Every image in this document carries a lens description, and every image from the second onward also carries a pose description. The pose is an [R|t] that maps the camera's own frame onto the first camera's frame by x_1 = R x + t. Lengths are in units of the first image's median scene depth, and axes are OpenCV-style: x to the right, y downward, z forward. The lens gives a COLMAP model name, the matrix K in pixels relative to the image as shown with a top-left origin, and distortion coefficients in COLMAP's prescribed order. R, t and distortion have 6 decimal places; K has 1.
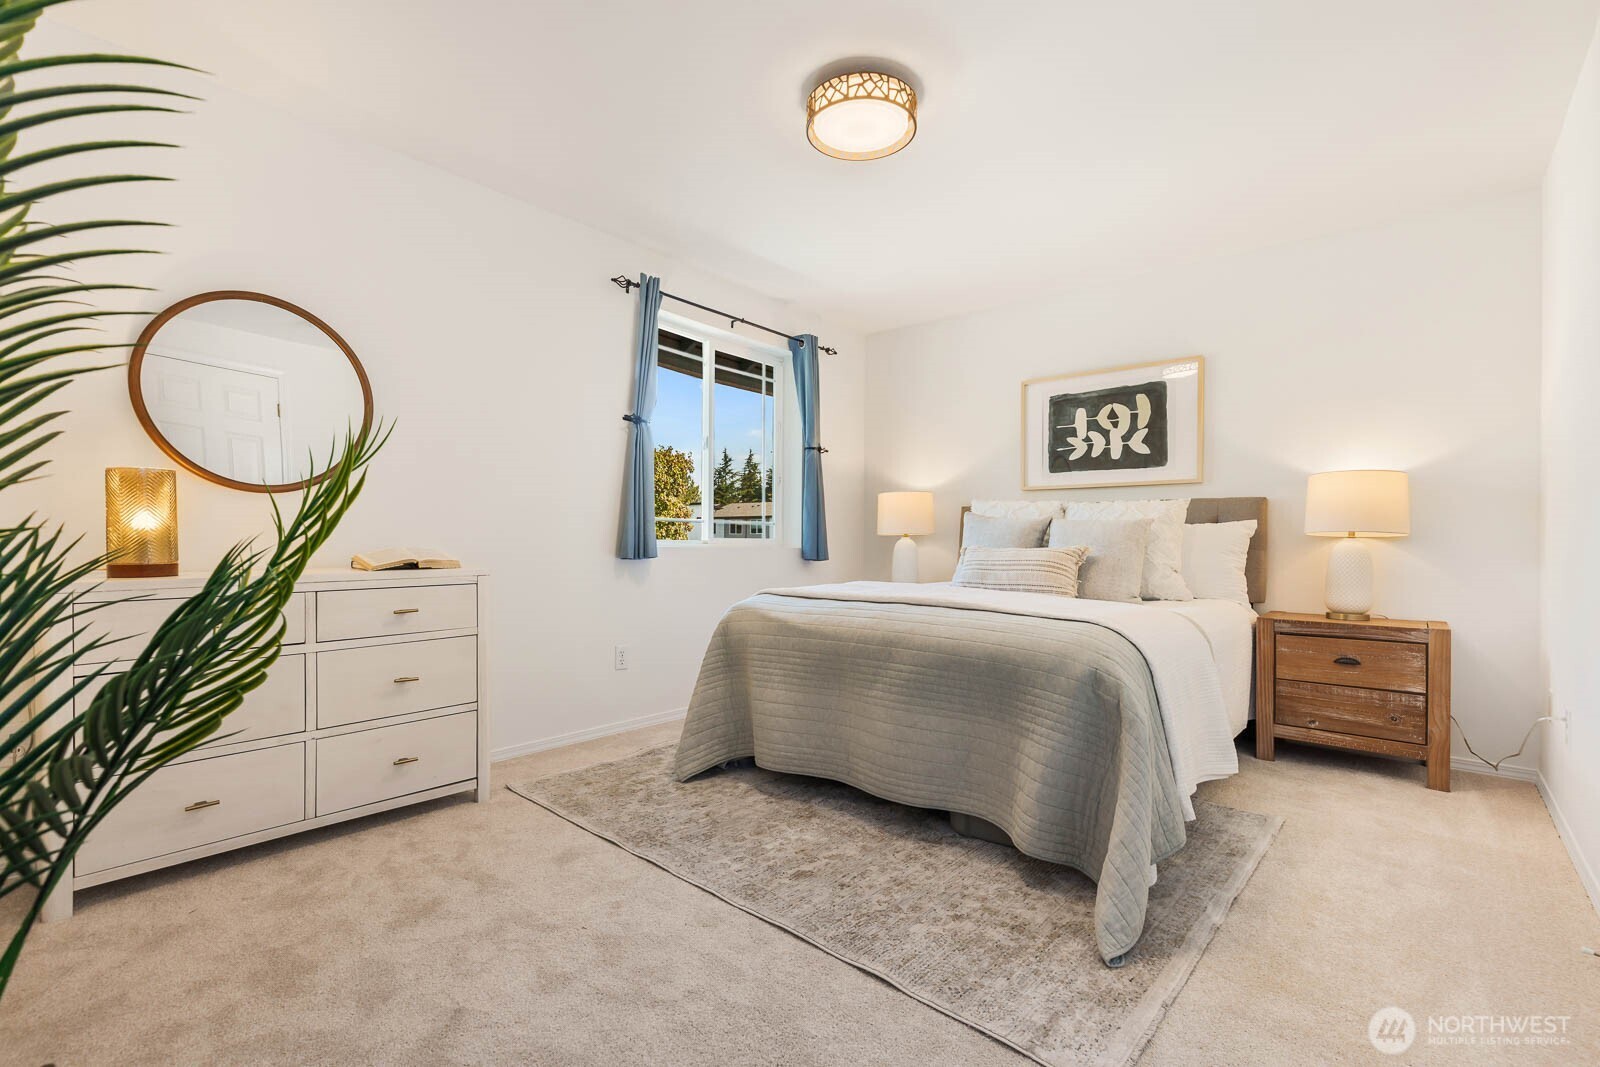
lens RADIAL K [[724.7, 0, 806.5], [0, 724.7, 539.1], [0, 0, 1]] dist [0.006892, -0.000234]
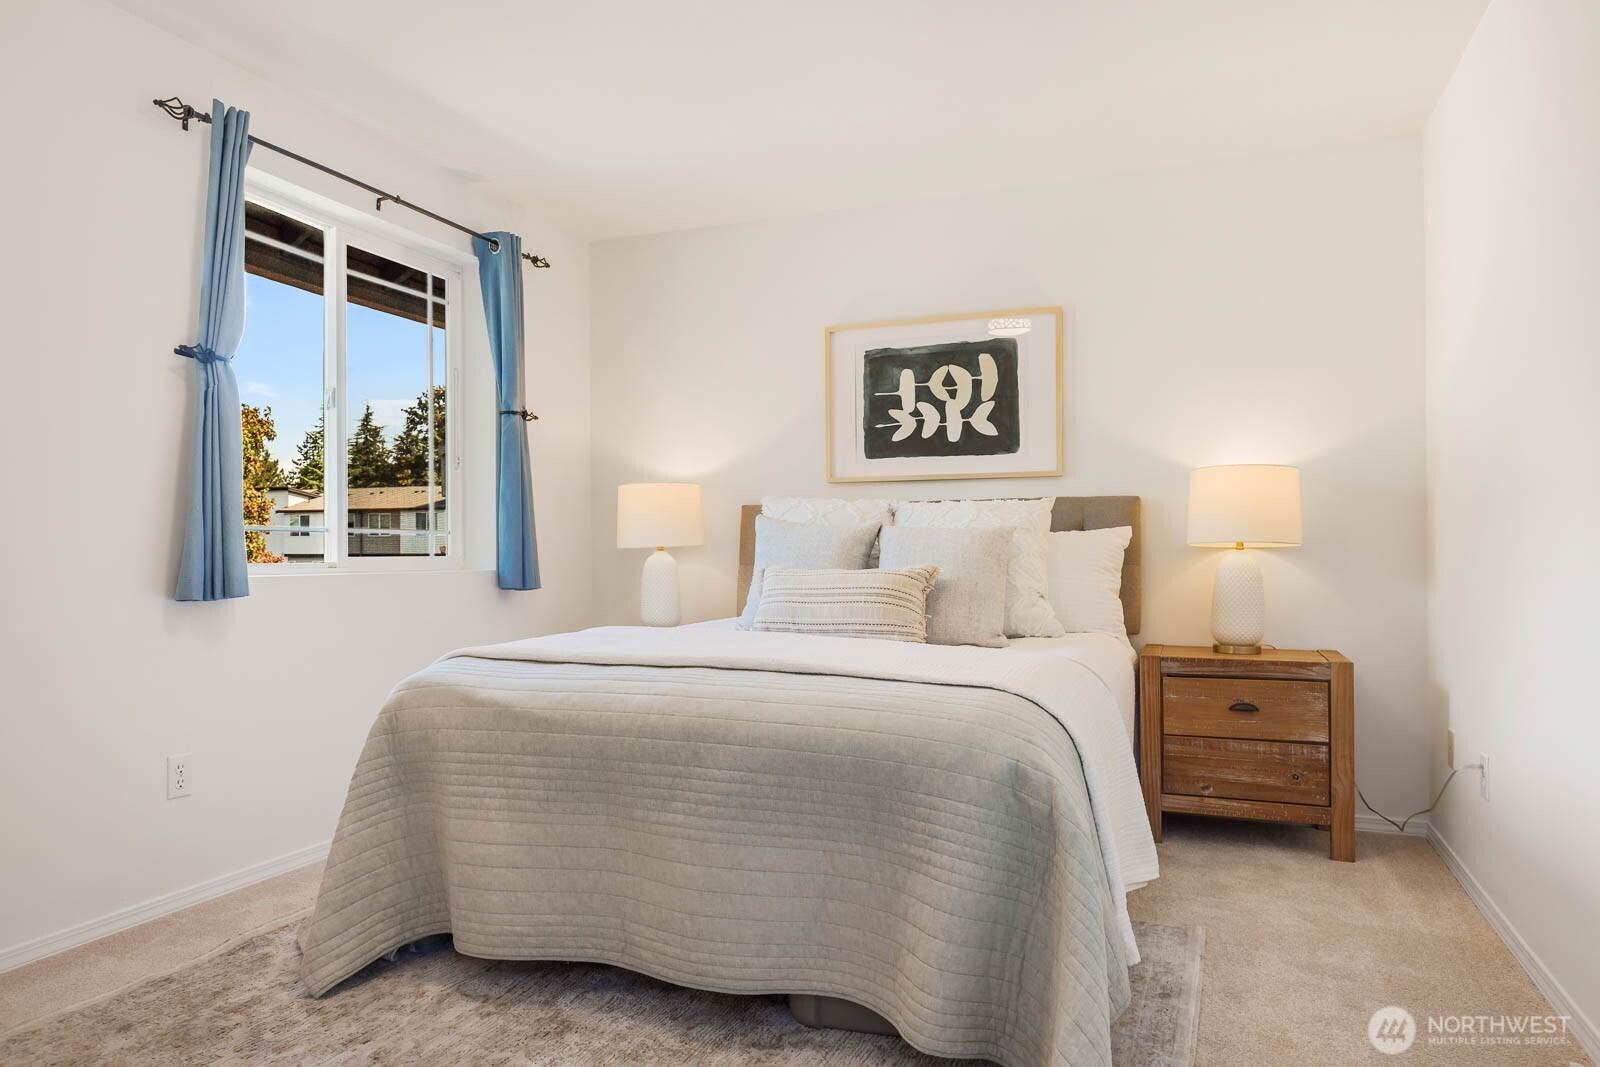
lens RADIAL K [[1014.4, 0, 801.1], [0, 1014.4, 535.3], [0, 0, 1]] dist [0.003071, -0.003135]
pose [[0.944986, -0.008824, 0.326992, -0.066470], [0.009730, 0.999952, -0.001135, -0.021636], [-0.326967, 0.004254, 0.945026, 0.117121]]
